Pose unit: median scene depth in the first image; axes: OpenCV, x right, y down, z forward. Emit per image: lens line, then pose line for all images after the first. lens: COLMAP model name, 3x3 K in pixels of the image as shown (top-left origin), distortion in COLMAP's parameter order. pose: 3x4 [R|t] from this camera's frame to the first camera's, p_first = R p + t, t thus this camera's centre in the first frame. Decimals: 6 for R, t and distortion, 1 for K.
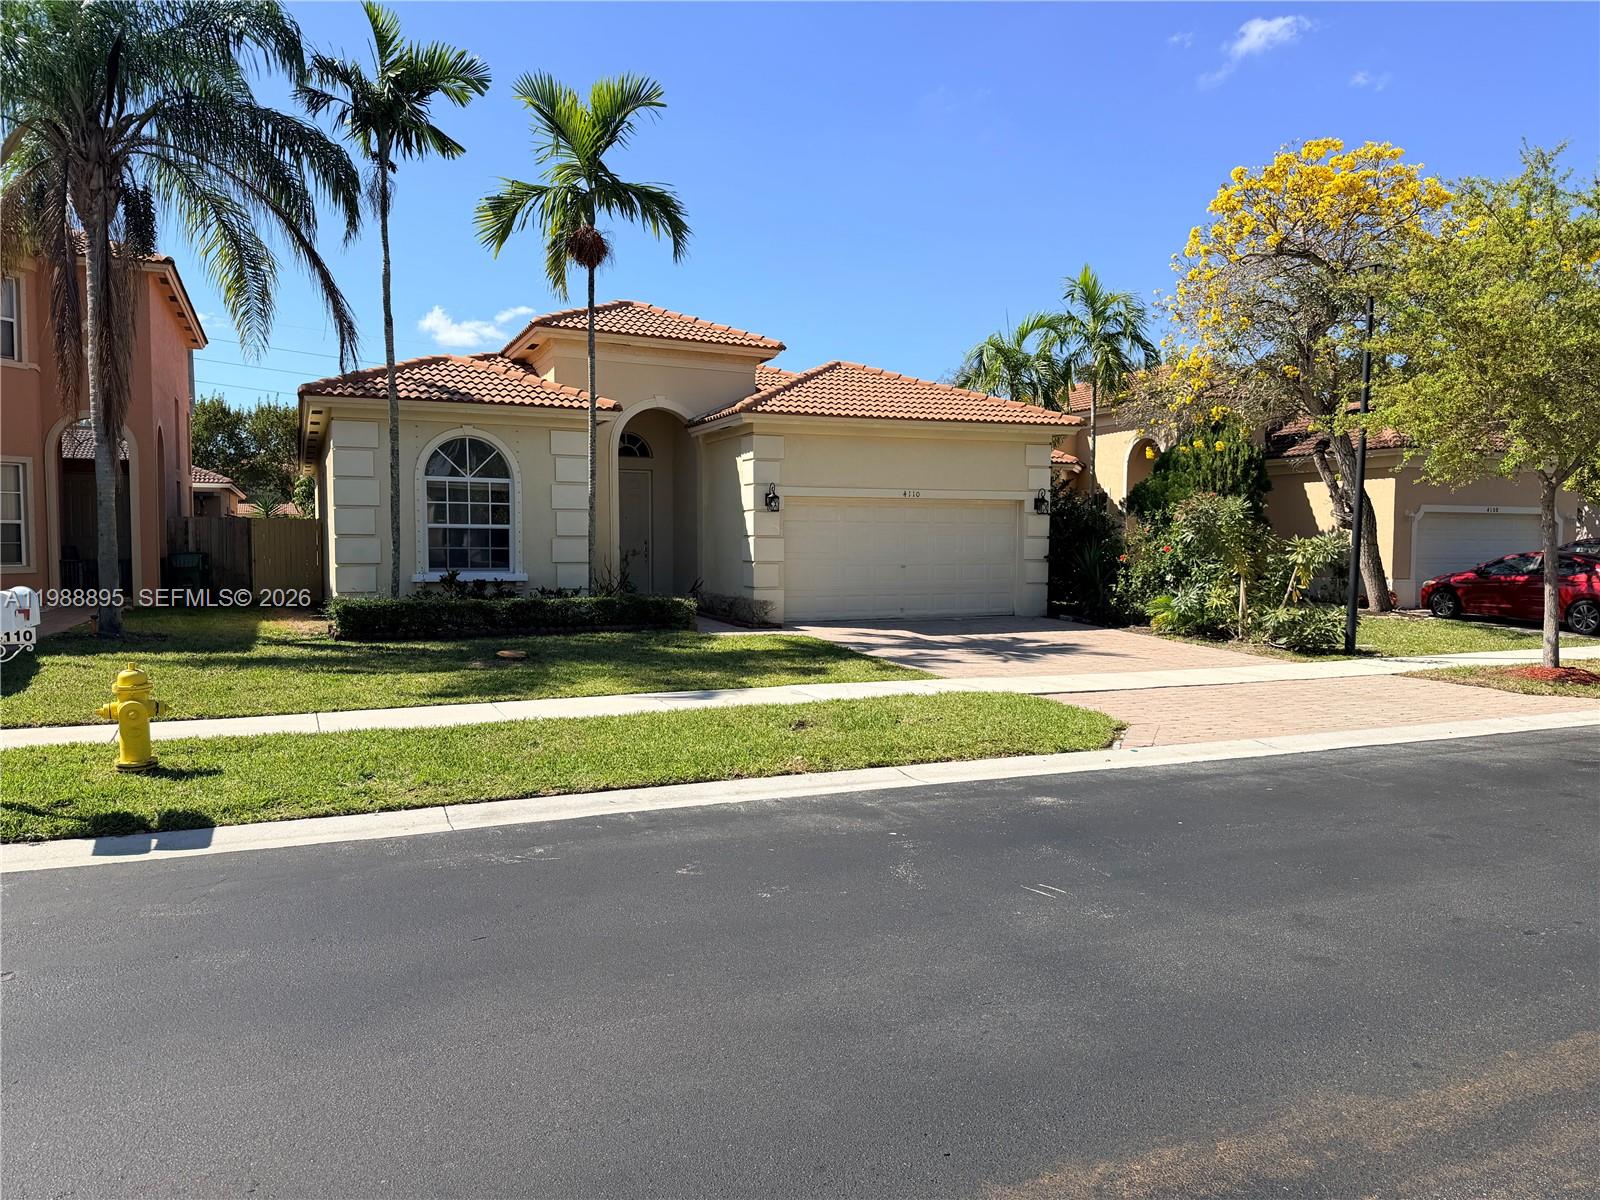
lens RADIAL K [[1132.9, 0, 796.5], [0, 1132.9, 623.0], [0, 0, 1]] dist [0.125212, -0.249795]
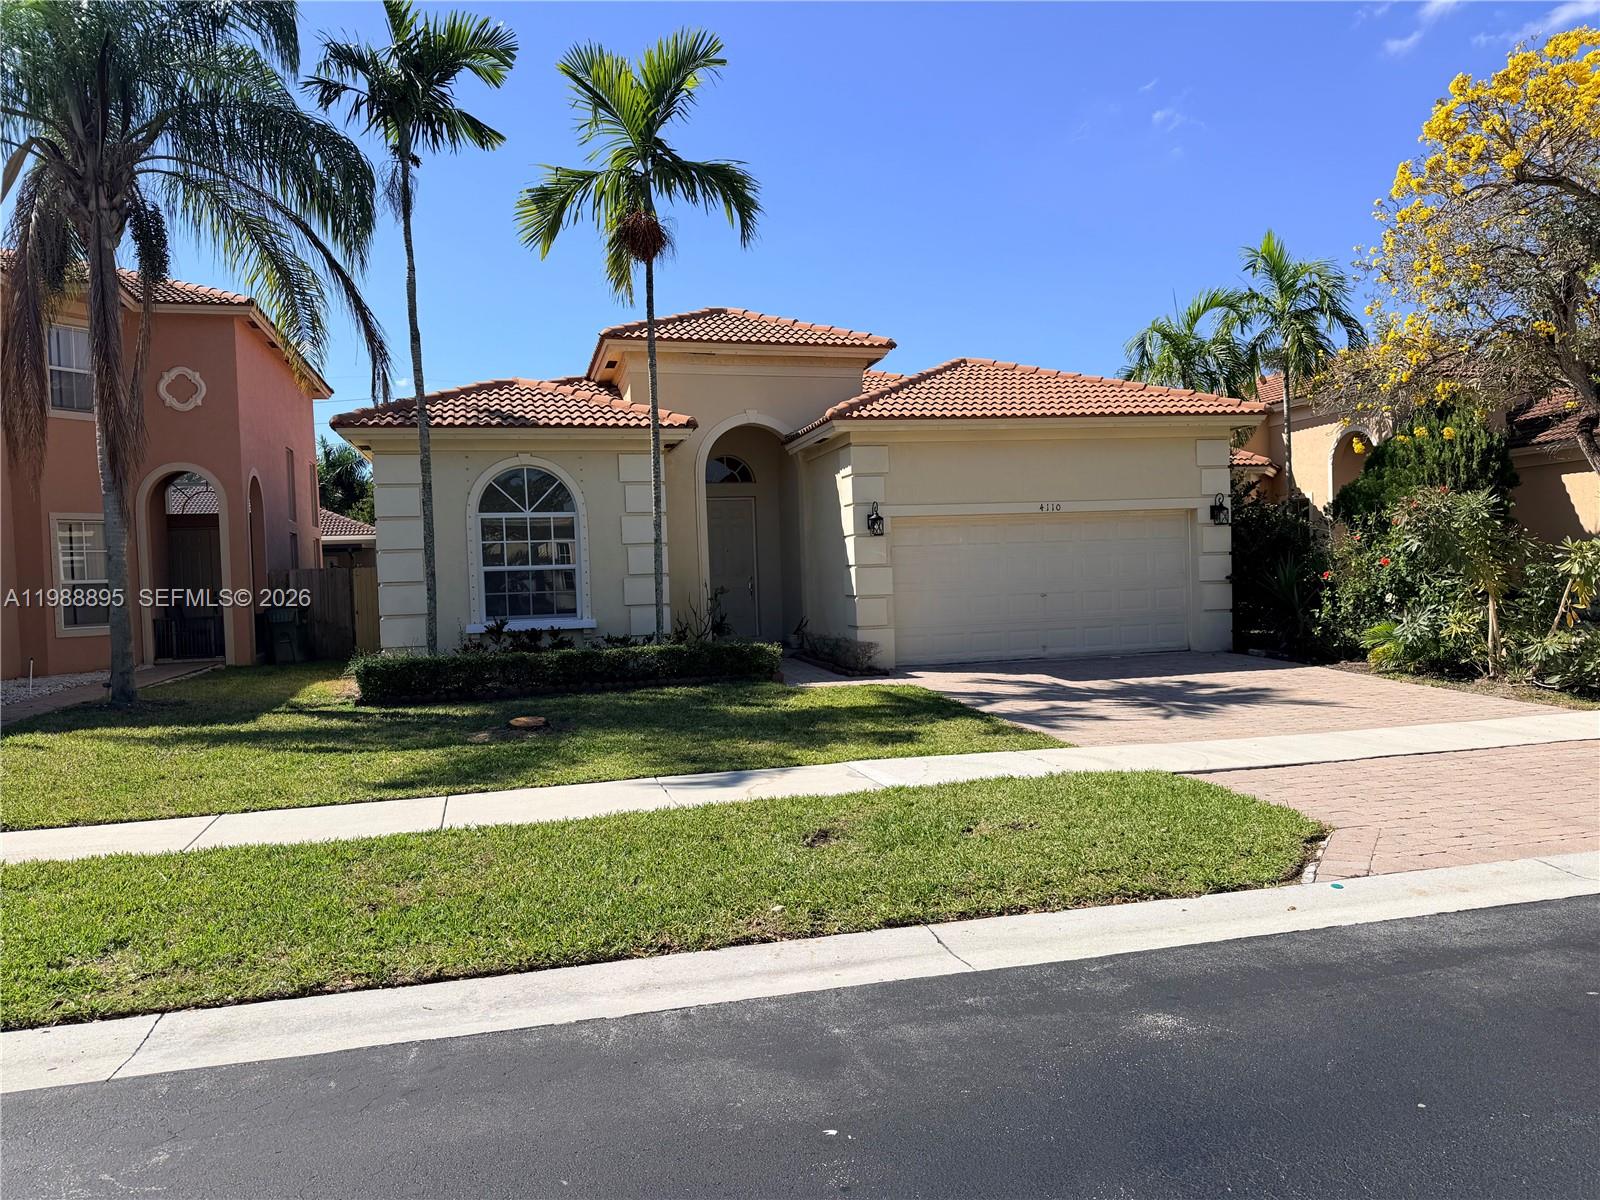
lens RADIAL K [[1132.9, 0, 796.5], [0, 1132.9, 623.0], [0, 0, 1]] dist [0.125212, -0.249795]
pose [[0.986122, -0.030813, -0.163137, 0.058725], [0.026231, 0.999201, -0.030167, -0.010737], [0.163936, 0.025469, 0.986142, 0.175041]]
